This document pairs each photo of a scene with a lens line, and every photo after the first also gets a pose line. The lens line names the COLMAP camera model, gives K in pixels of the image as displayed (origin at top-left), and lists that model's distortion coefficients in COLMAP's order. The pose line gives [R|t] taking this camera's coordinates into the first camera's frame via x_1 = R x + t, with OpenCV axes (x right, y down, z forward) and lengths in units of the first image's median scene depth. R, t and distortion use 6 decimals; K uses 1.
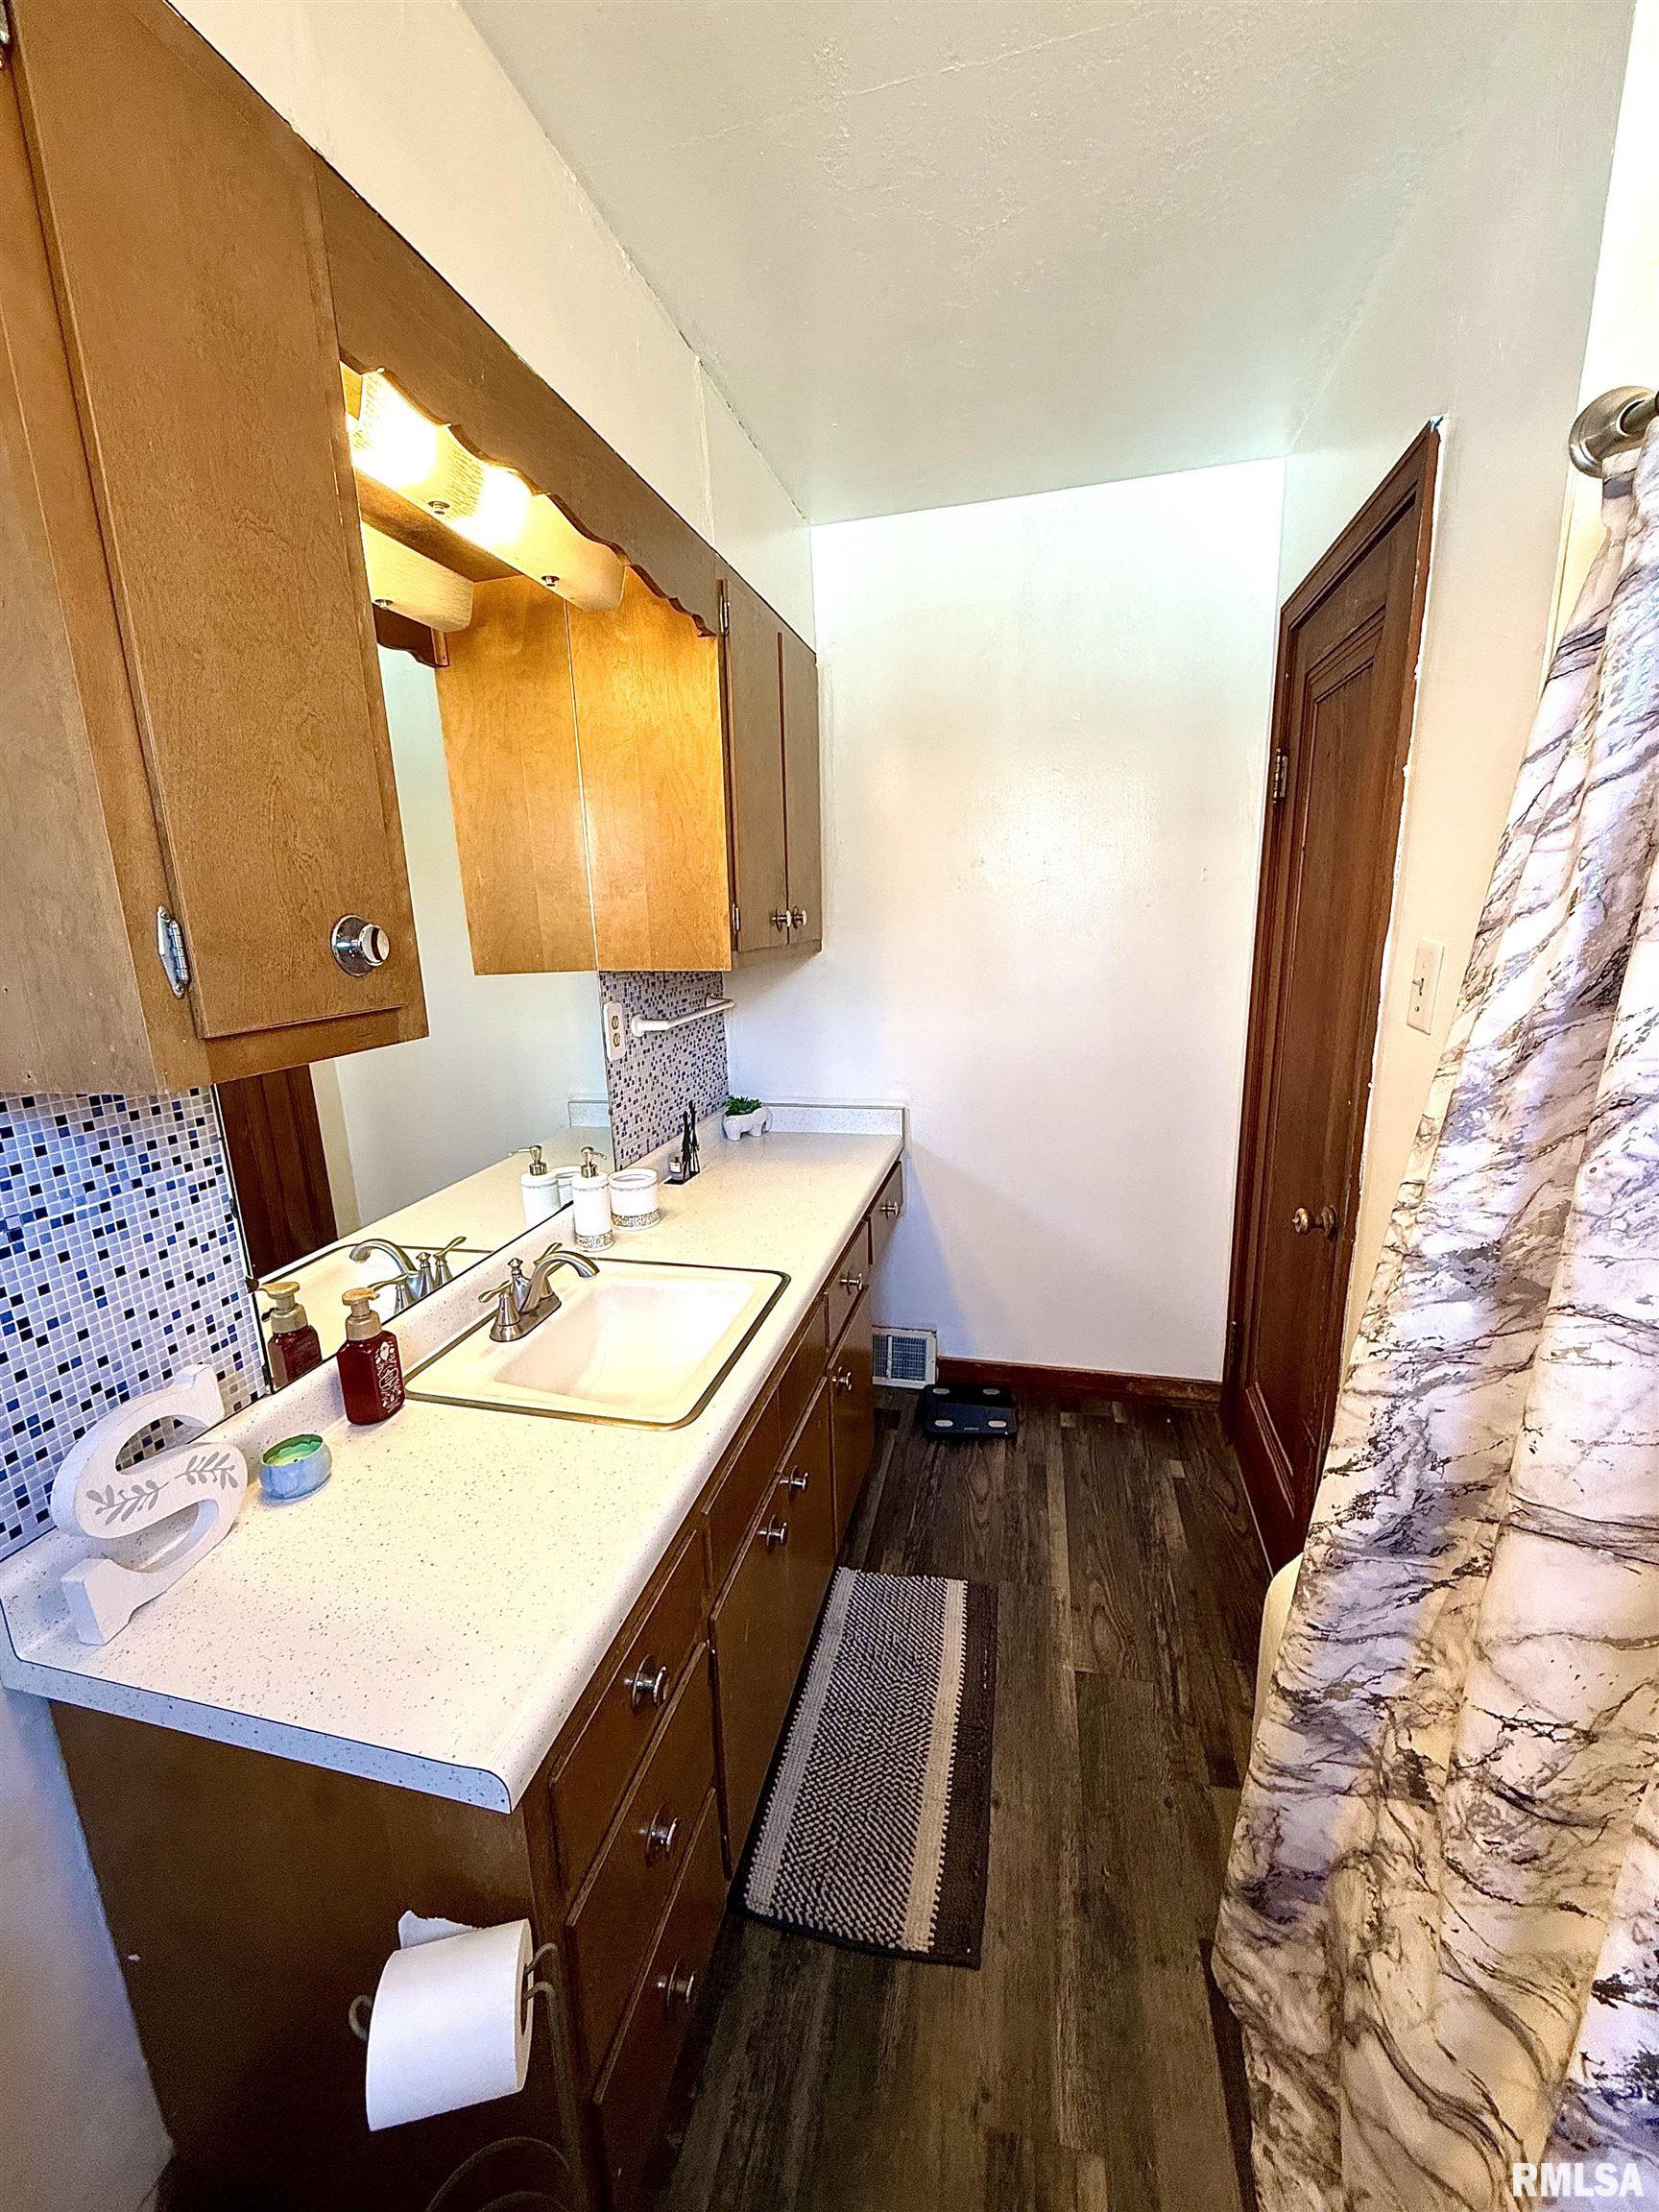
lens RADIAL K [[885.7, 0, 826.6], [0, 885.7, 1107.4], [0, 0, 1]] dist [0.000254, 0.000014]
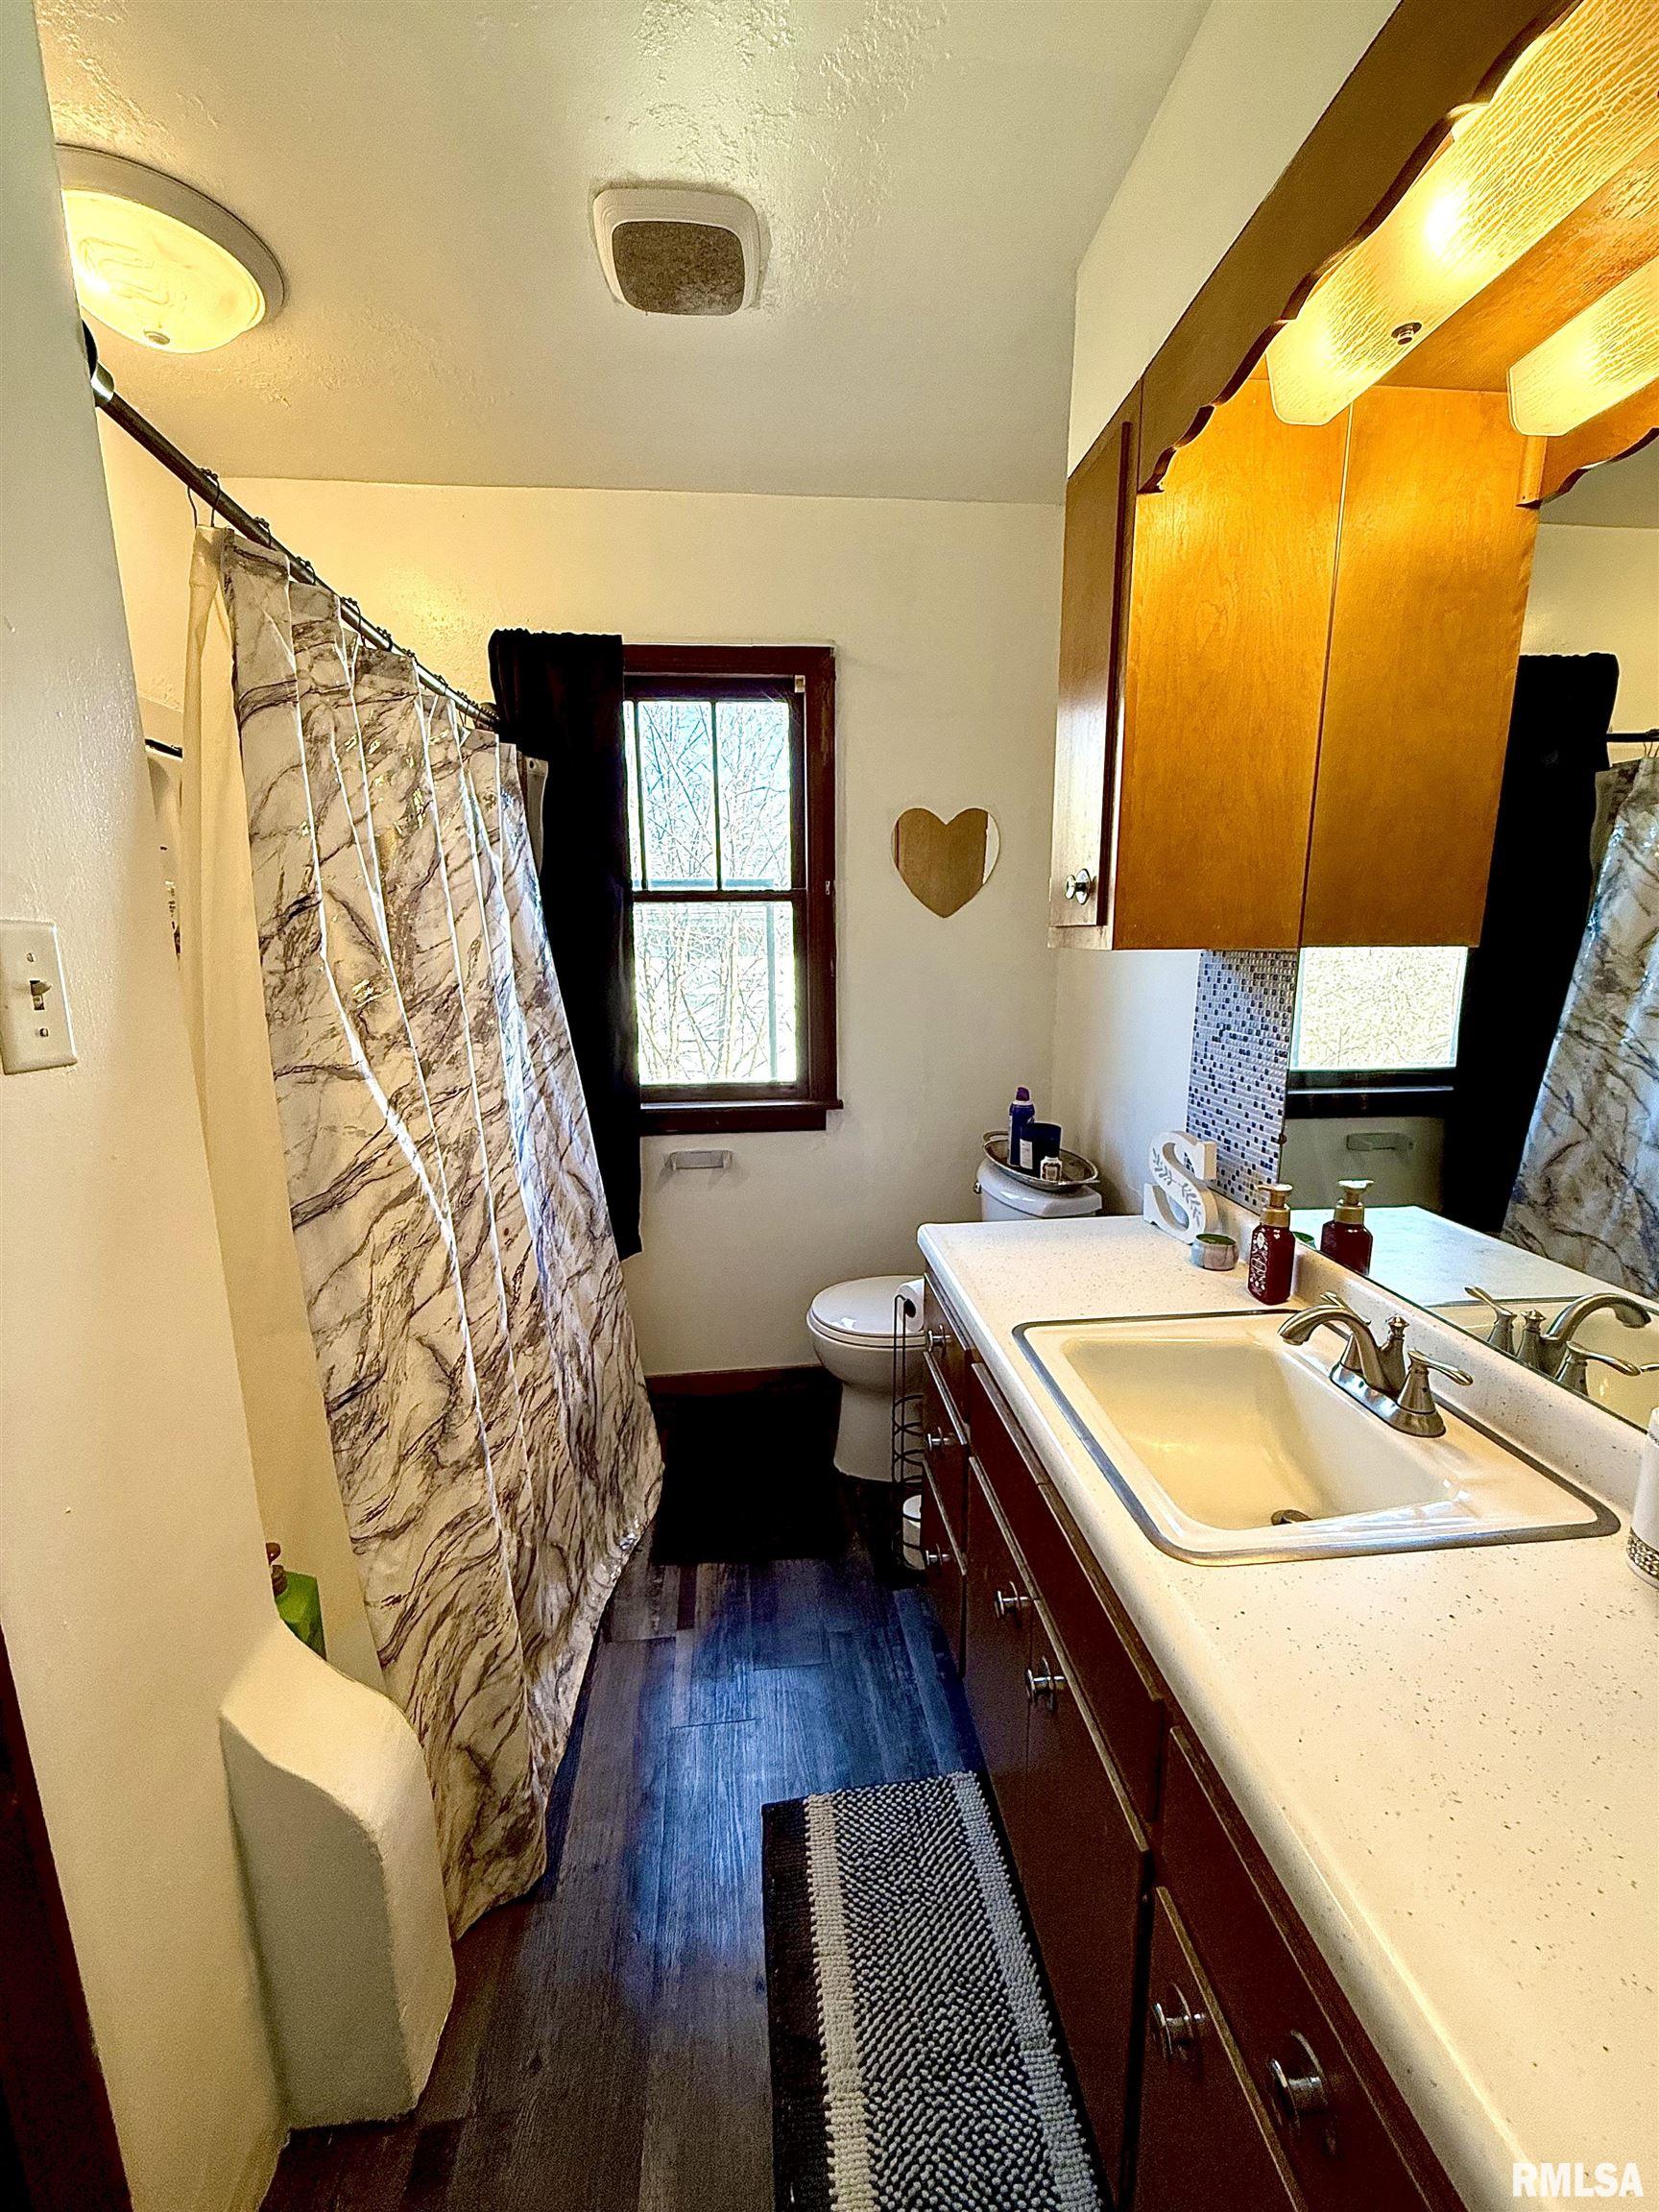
lens RADIAL K [[885.7, 0, 828.1], [0, 885.7, 1108.3], [0, 0, 1]] dist [0.000254, 0.000014]
pose [[-0.943337, 0.102645, -0.315562, 0.476702], [-0.036274, 0.913361, 0.405531, -0.415275], [0.329848, 0.393999, -0.857884, 2.193924]]
